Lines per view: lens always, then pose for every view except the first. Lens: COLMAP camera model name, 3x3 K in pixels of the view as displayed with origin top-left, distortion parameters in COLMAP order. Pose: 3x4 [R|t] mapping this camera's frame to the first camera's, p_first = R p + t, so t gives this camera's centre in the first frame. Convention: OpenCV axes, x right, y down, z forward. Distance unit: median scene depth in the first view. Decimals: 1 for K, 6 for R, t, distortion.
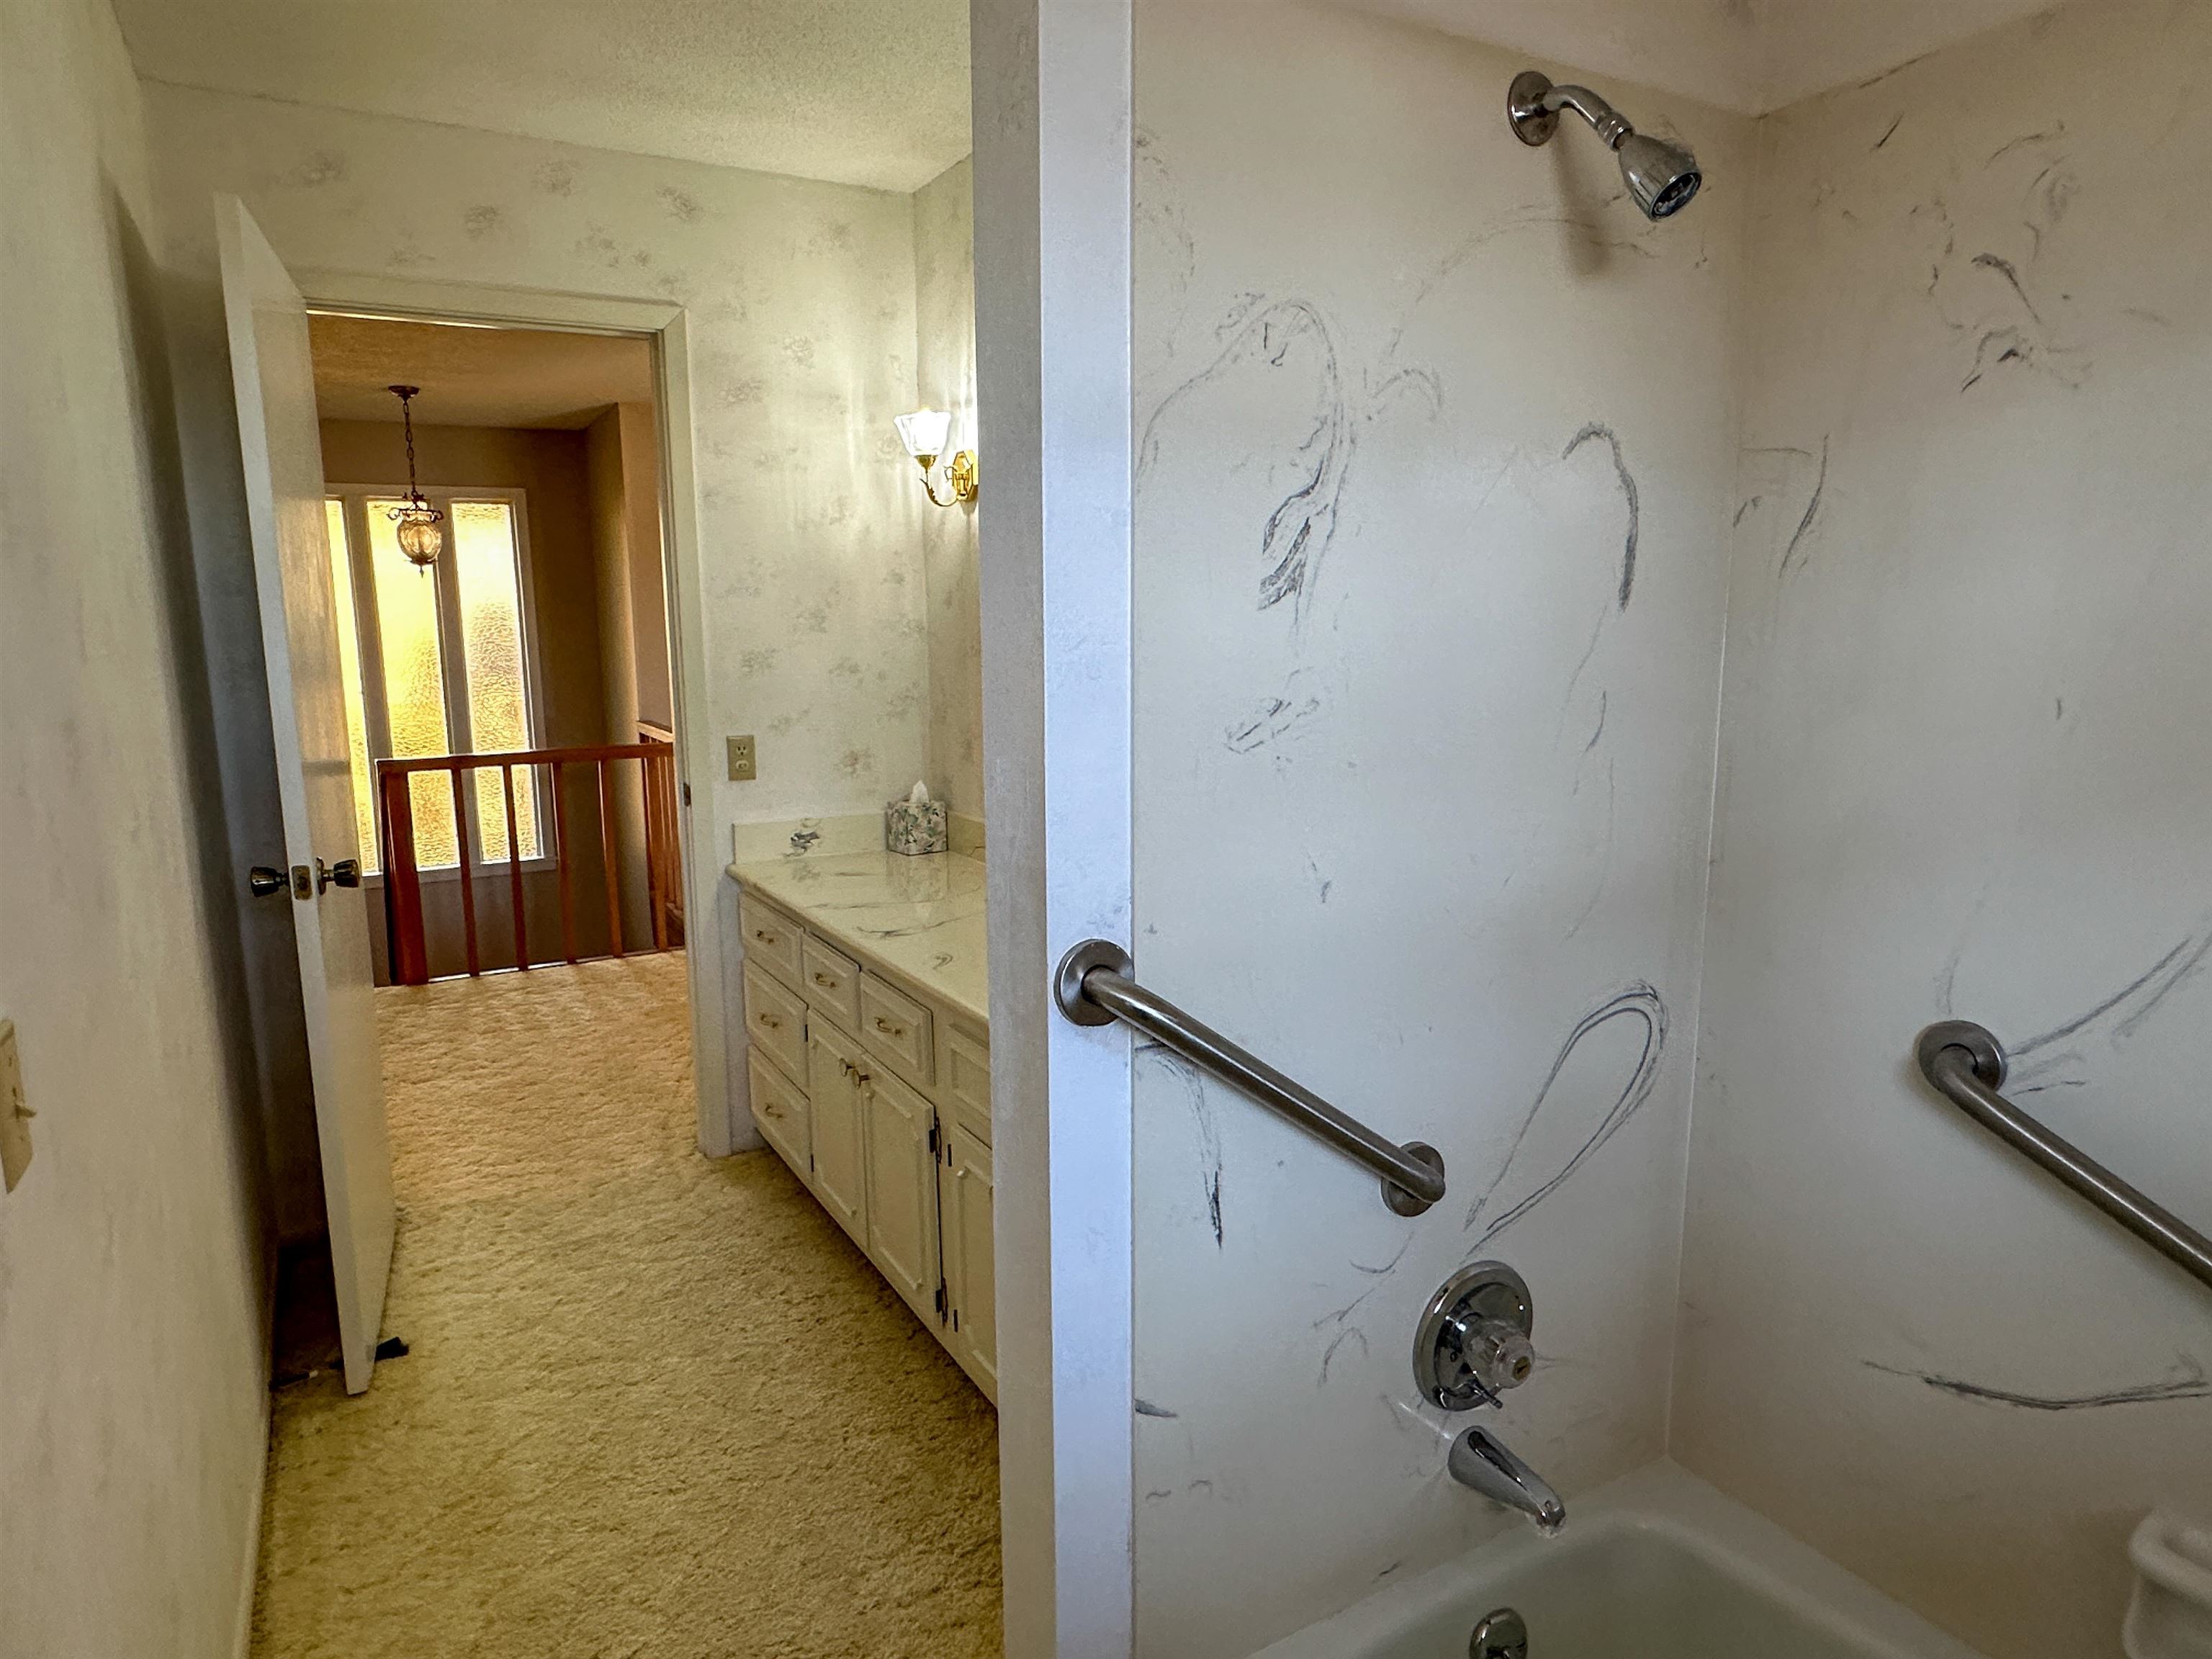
lens RADIAL K [[1331.4, 0, 1099.5], [0, 1331.4, 829.7], [0, 0, 1]] dist [-0.006716, 0.000197]
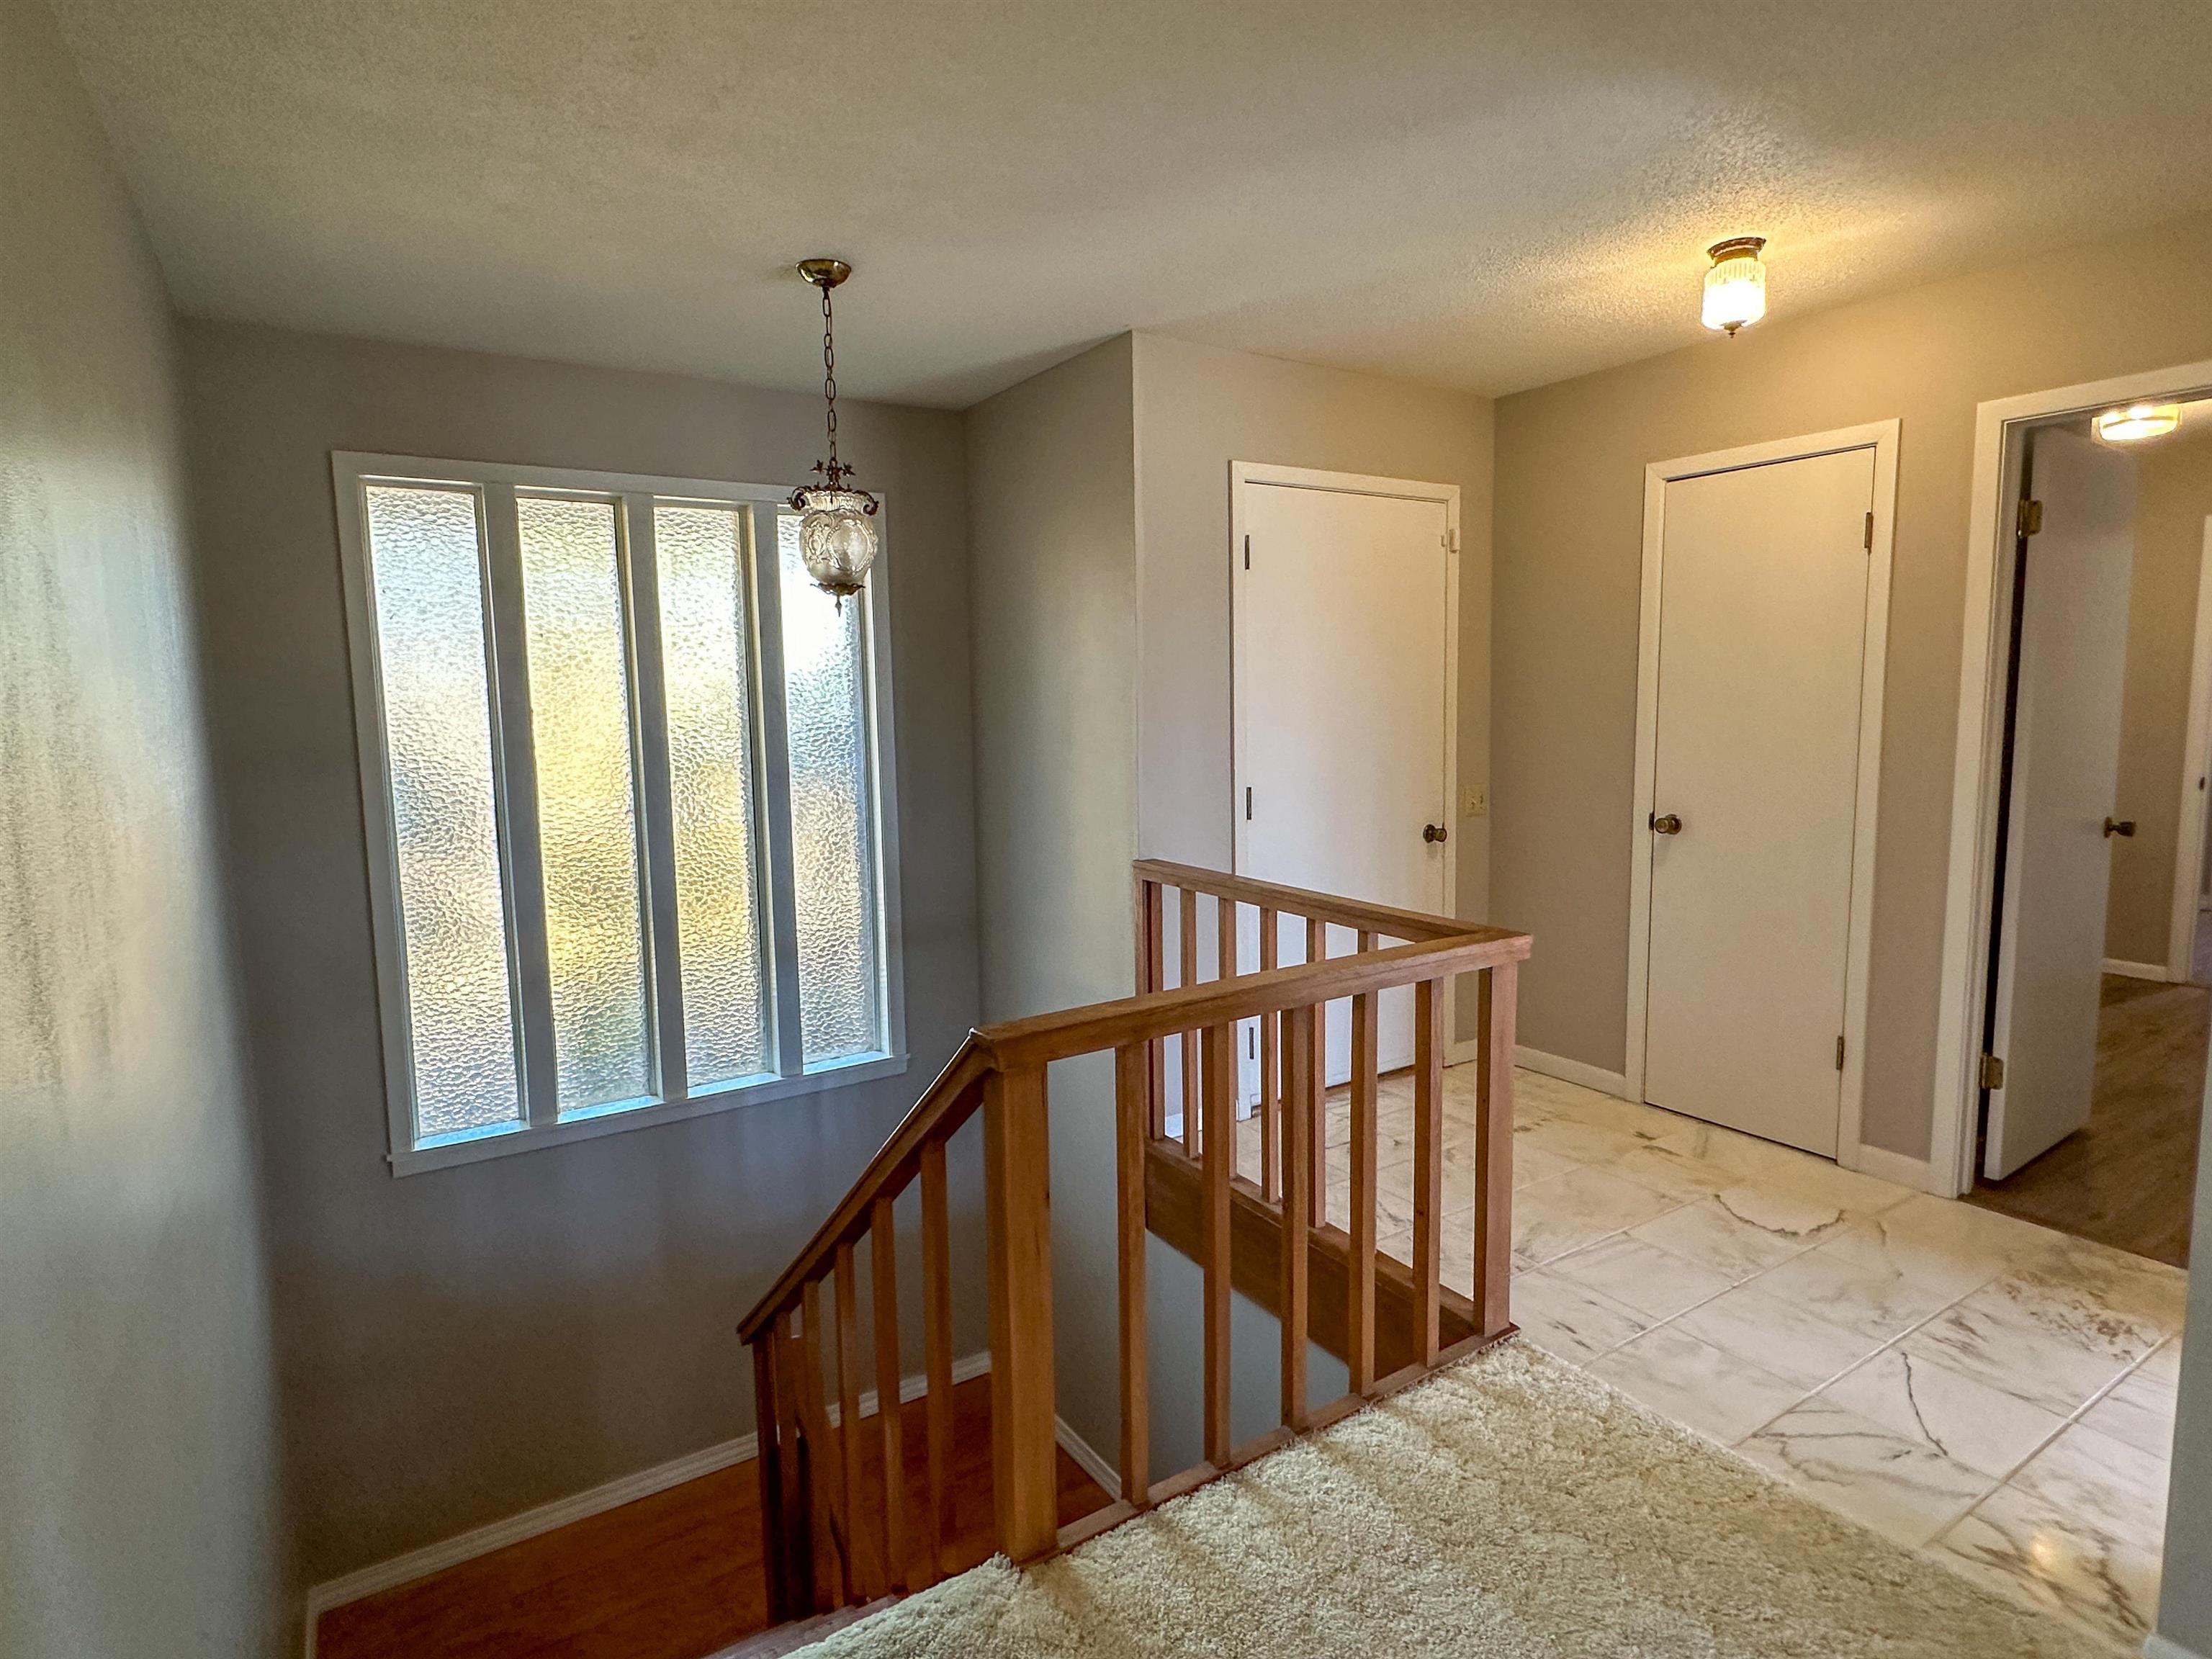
lens RADIAL K [[1160.8, 0, 1111.4], [0, 1160.8, 827.8], [0, 0, 1]] dist [0.001827, -0.000071]
pose [[0.998472, -0.002721, 0.055191, -0.426946], [0.005494, 0.998726, -0.050154, -0.078377], [-0.054984, 0.050380, 0.997215, 0.523012]]
